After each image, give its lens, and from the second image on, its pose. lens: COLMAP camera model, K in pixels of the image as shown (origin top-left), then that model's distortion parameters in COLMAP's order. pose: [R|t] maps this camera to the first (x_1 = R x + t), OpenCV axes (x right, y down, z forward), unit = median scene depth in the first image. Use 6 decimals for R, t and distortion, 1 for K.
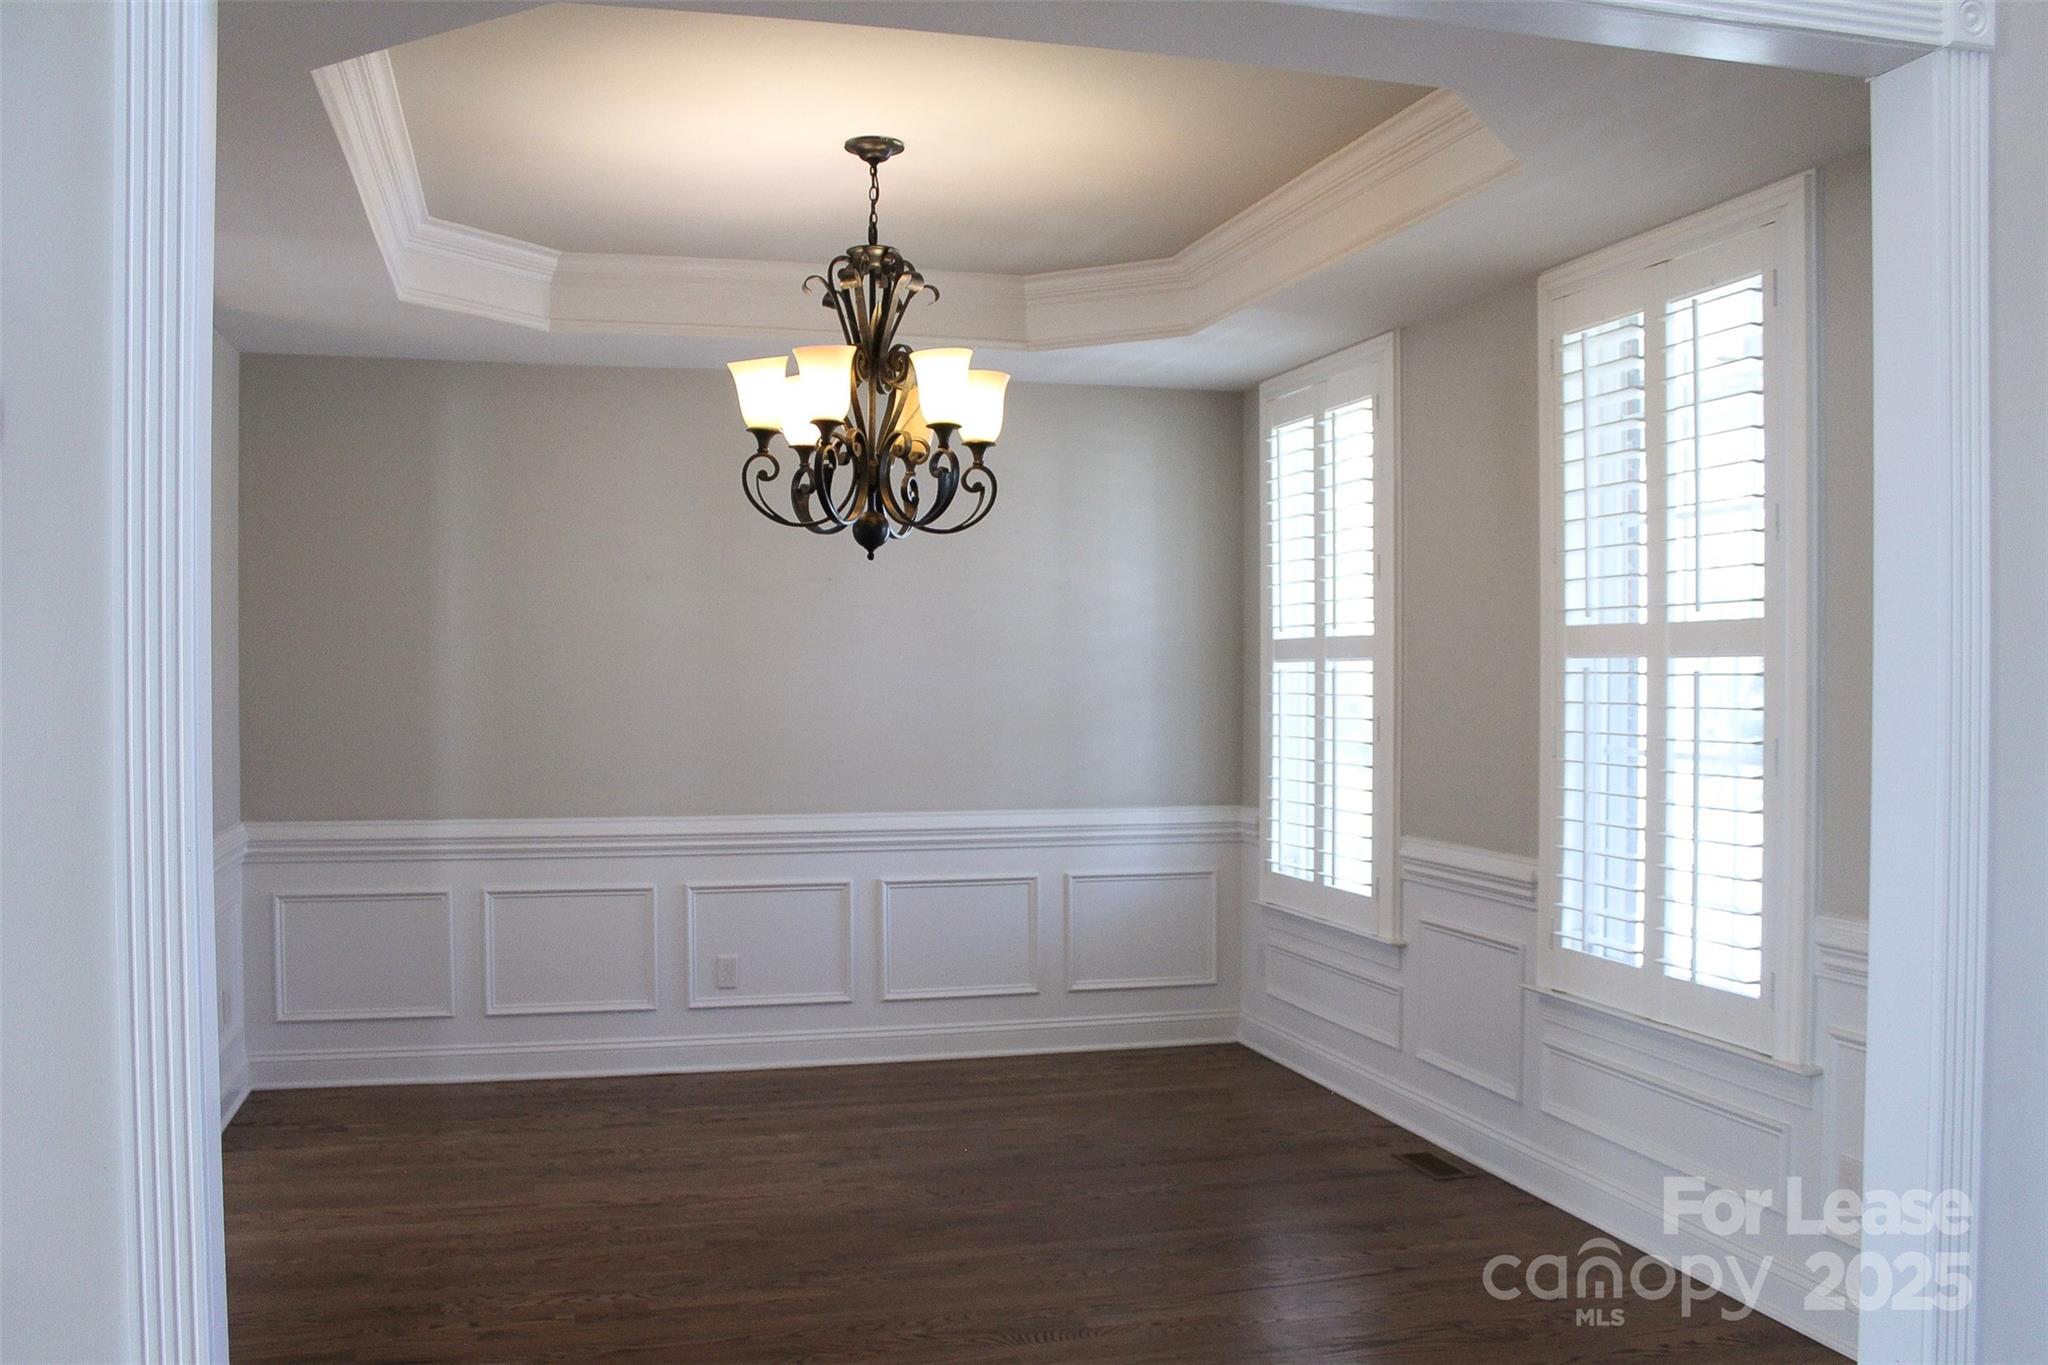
lens RADIAL K [[1737.7, 0, 1022.3], [0, 1737.7, 679.6], [0, 0, 1]] dist [-0.110345, 0.022232]
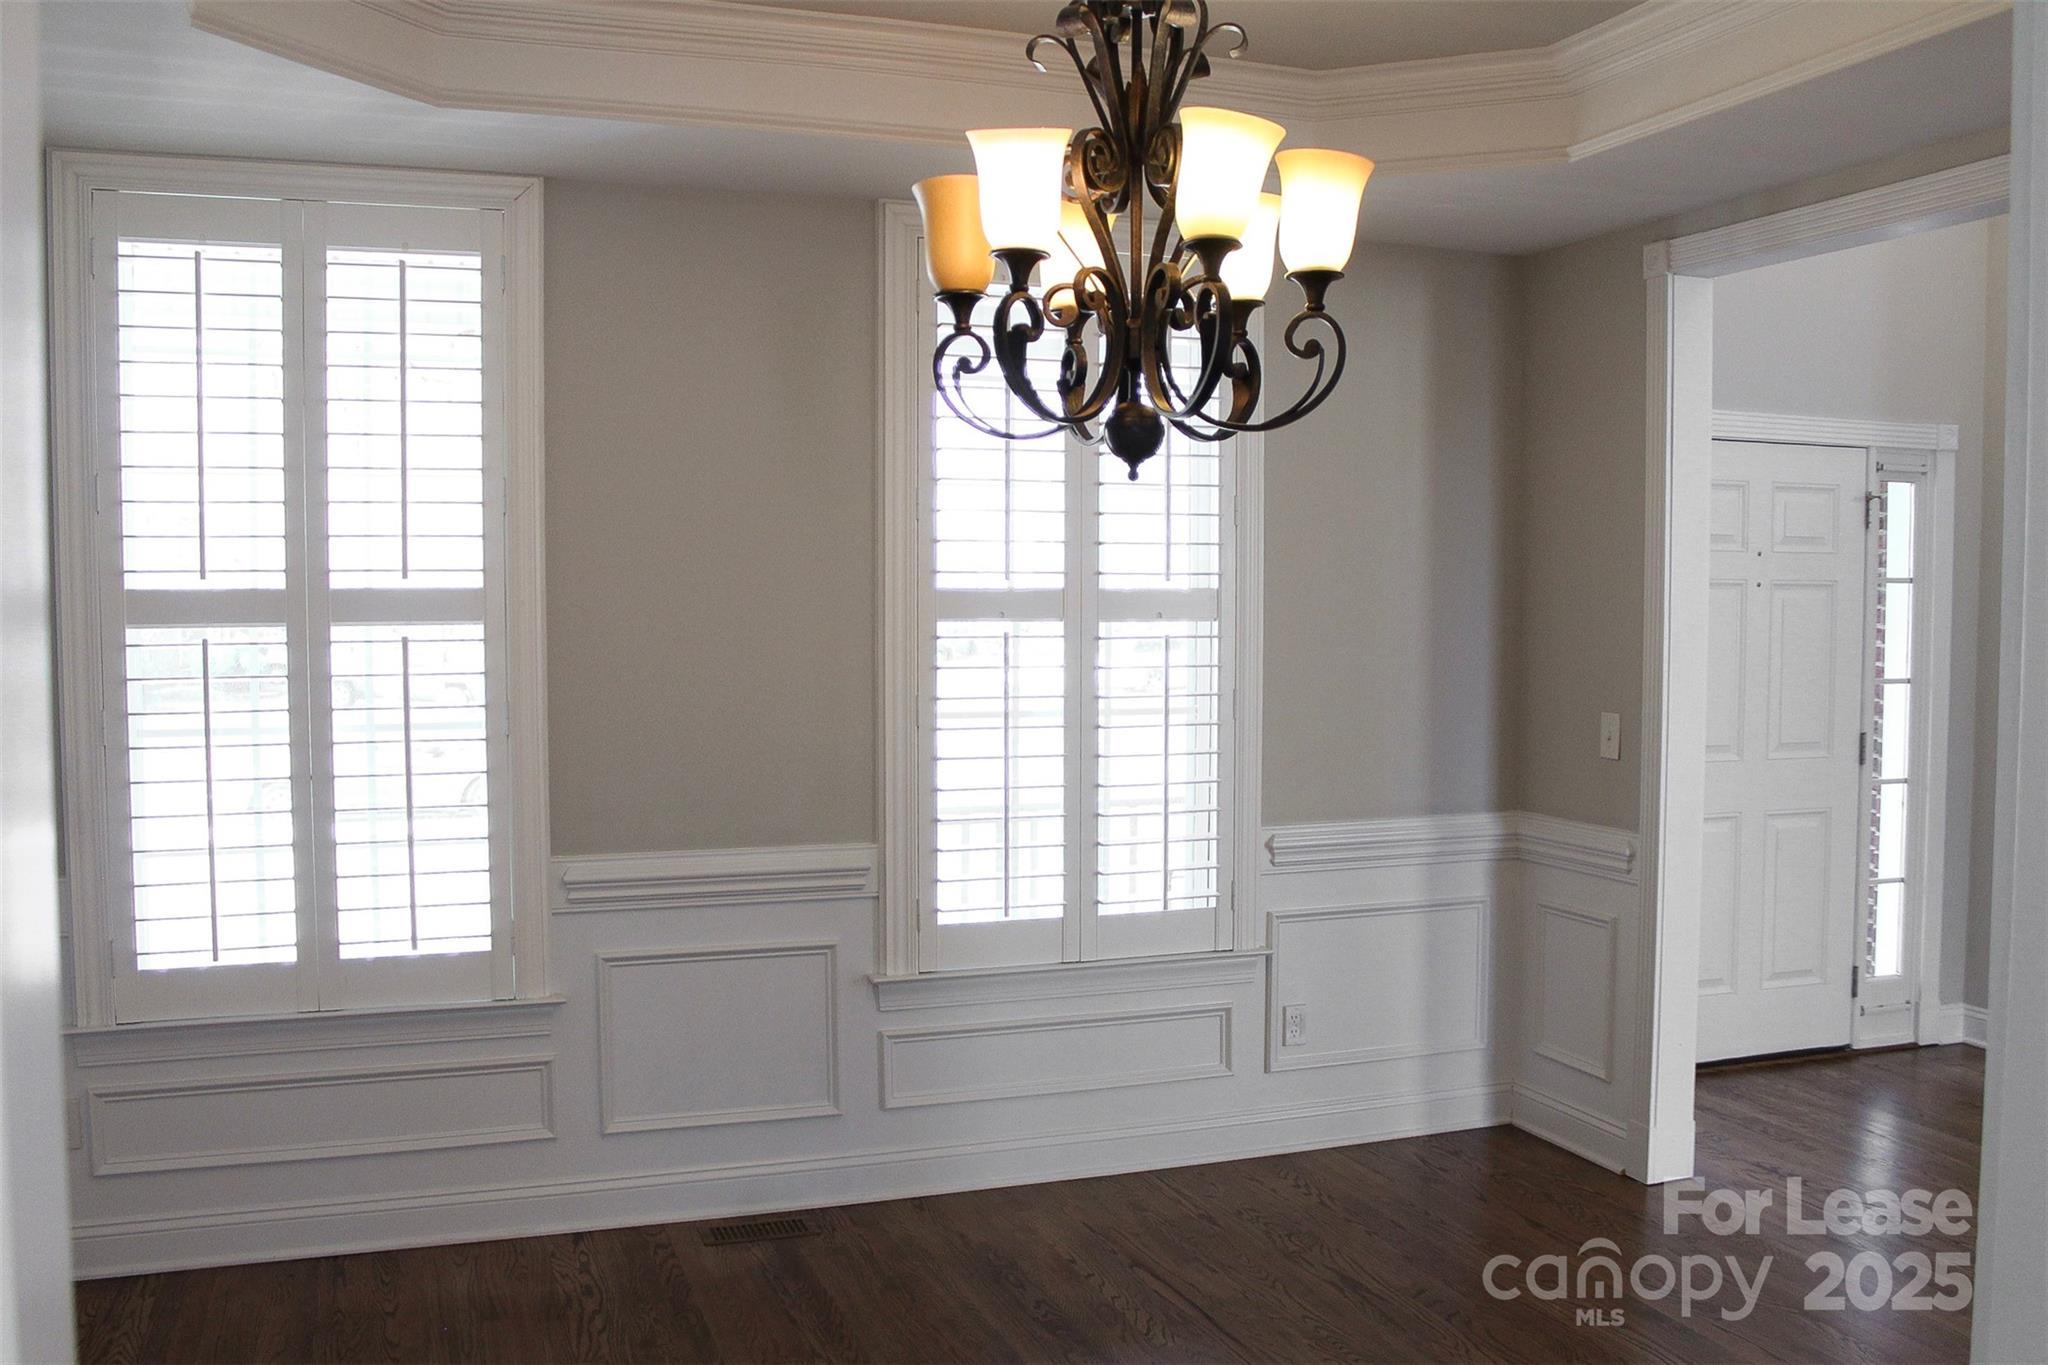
lens RADIAL K [[1737.7, 0, 1074.5], [0, 1737.7, 754.1], [0, 0, 1]] dist [-0.110345, 0.022232]
pose [[-0.077761, -0.051636, 0.995634, -0.543914], [0.015905, 0.998467, 0.053025, 0.009496], [-0.996845, 0.019959, -0.076820, 0.831627]]
